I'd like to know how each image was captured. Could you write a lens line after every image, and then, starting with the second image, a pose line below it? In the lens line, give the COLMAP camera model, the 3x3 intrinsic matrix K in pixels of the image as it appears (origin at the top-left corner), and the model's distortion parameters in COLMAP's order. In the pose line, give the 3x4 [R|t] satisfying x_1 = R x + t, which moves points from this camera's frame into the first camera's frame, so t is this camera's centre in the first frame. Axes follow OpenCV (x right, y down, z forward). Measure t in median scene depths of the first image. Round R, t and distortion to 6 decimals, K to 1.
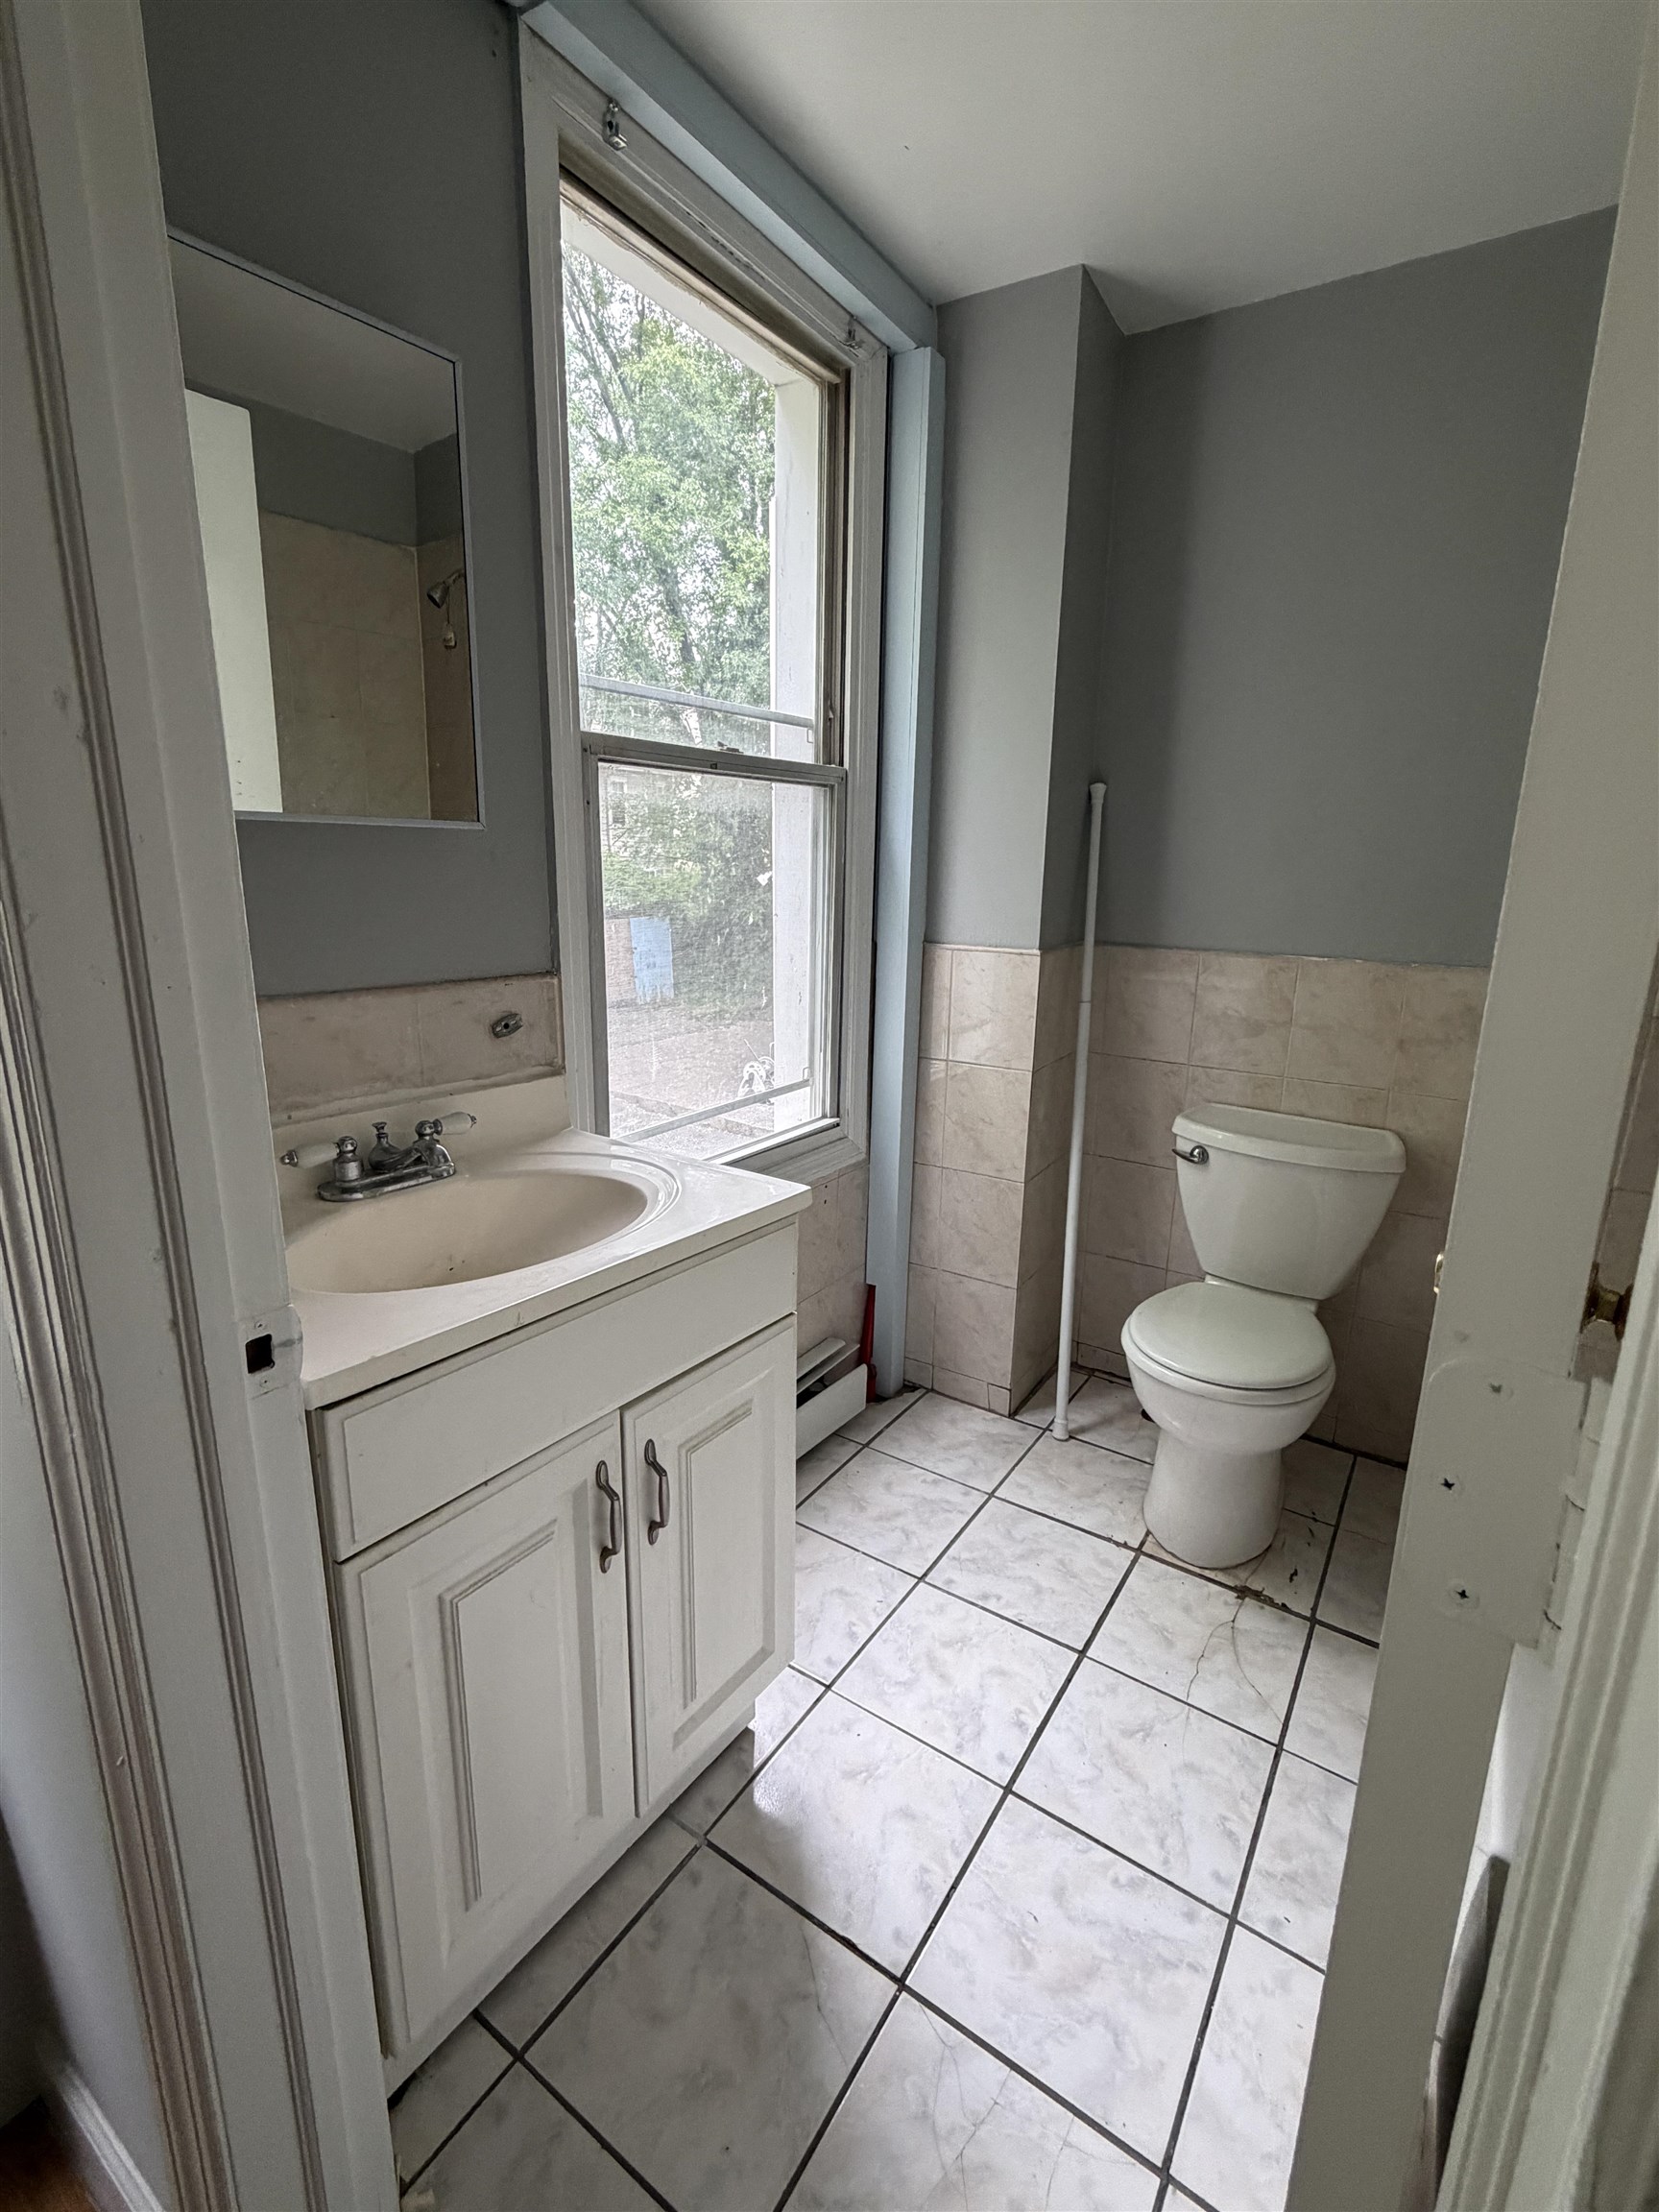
lens RADIAL K [[999.8, 0, 827.5], [0, 999.8, 1118.7], [0, 0, 1]] dist [-0.000432, -0.000165]
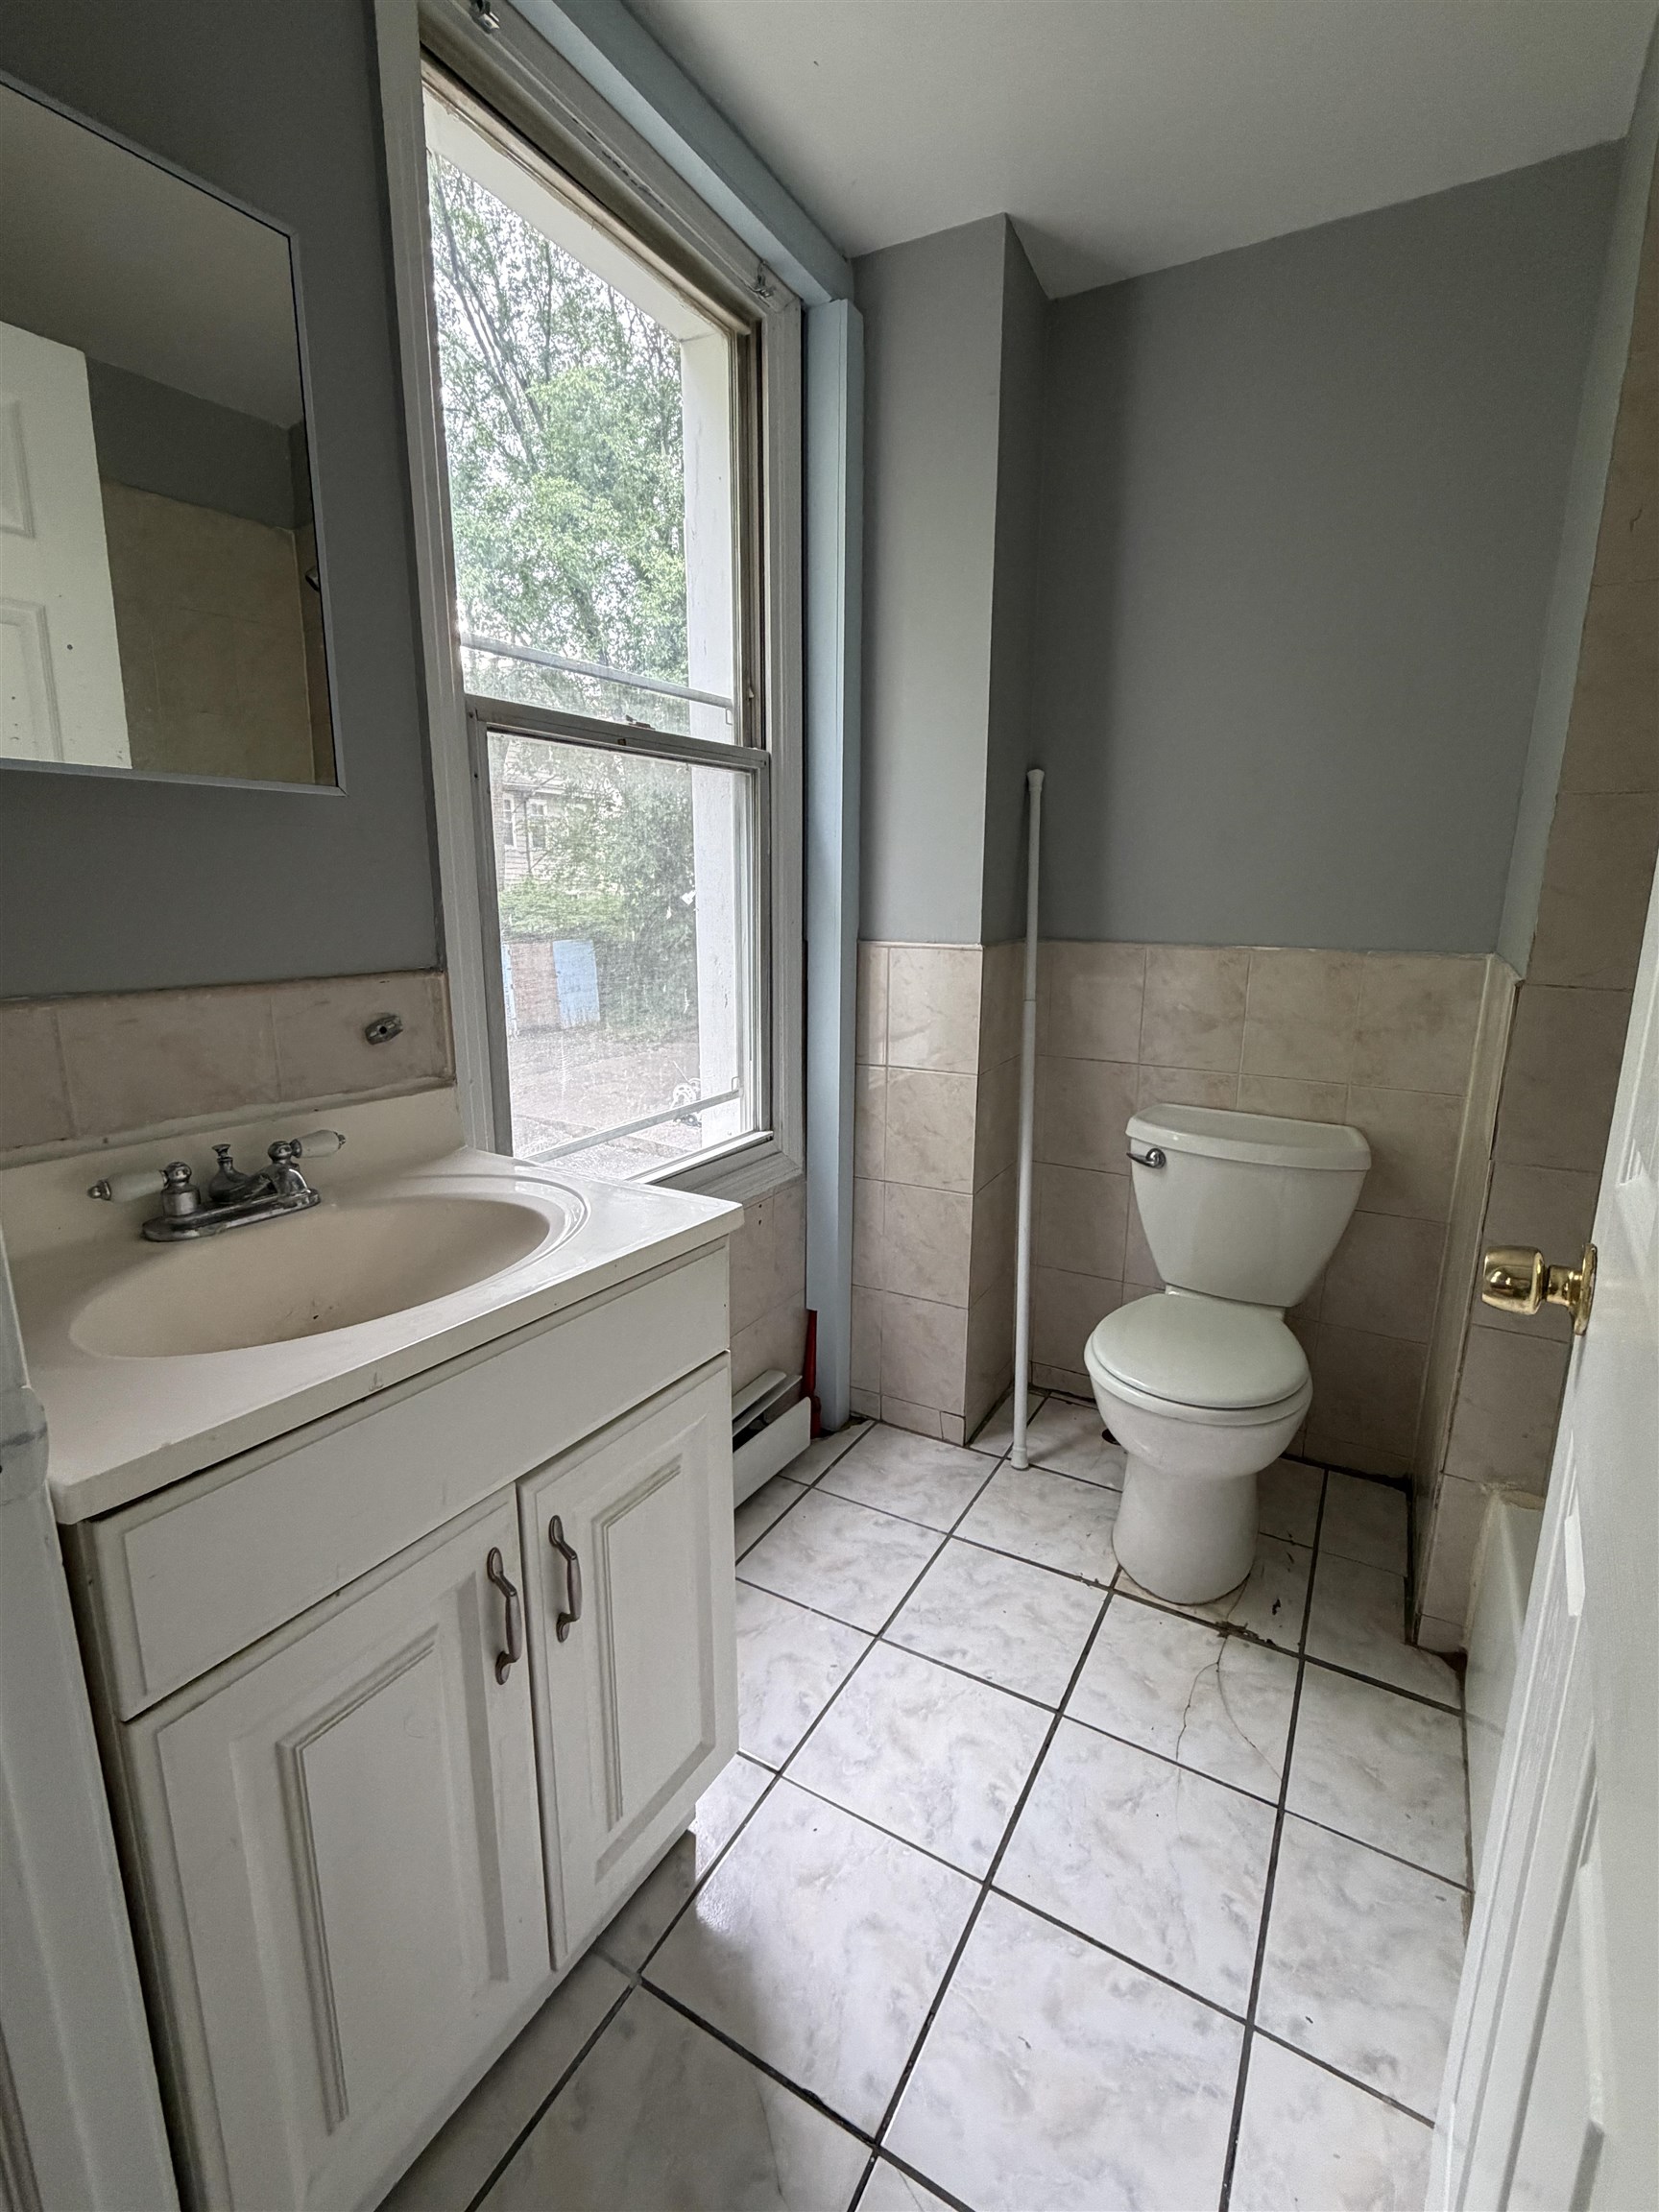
lens RADIAL K [[999.8, 0, 827.5], [0, 999.8, 1118.7], [0, 0, 1]] dist [-0.000432, -0.000165]
pose [[0.997300, -0.028520, 0.067667, 0.000362], [0.029905, 0.999362, -0.019551, 0.010630], [-0.067066, 0.021522, 0.997516, 0.104801]]
